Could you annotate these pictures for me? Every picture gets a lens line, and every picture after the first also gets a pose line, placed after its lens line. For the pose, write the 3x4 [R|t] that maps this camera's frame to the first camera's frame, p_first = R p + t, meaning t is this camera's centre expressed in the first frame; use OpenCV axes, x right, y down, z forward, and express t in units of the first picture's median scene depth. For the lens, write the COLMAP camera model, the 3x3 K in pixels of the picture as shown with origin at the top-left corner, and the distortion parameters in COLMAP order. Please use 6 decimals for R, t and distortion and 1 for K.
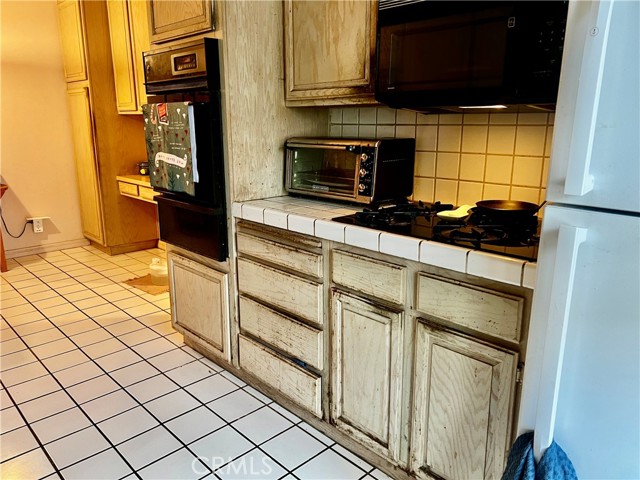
lens RADIAL K [[482.5, 0, 330.2], [0, 482.5, 237.4], [0, 0, 1]] dist [0.049573, -0.055027]
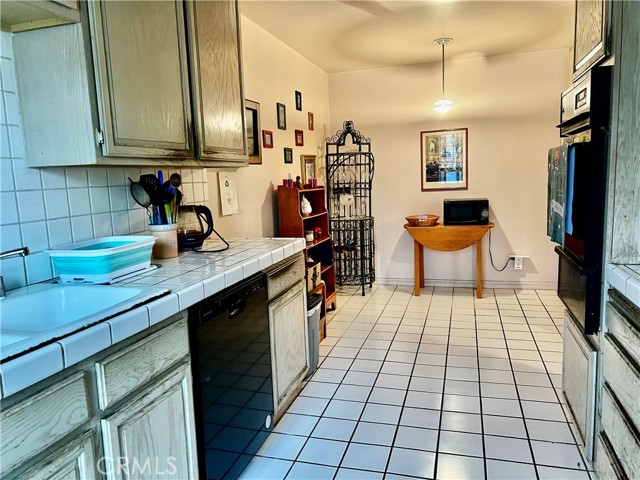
lens RADIAL K [[482.5, 0, 320.2], [0, 482.5, 242.7], [0, 0, 1]] dist [0.049573, -0.055027]
pose [[0.461425, 0.100787, -0.881436, 0.272833], [-0.164016, 0.986091, 0.026893, -0.049613], [0.871886, 0.132160, 0.471537, 0.206132]]
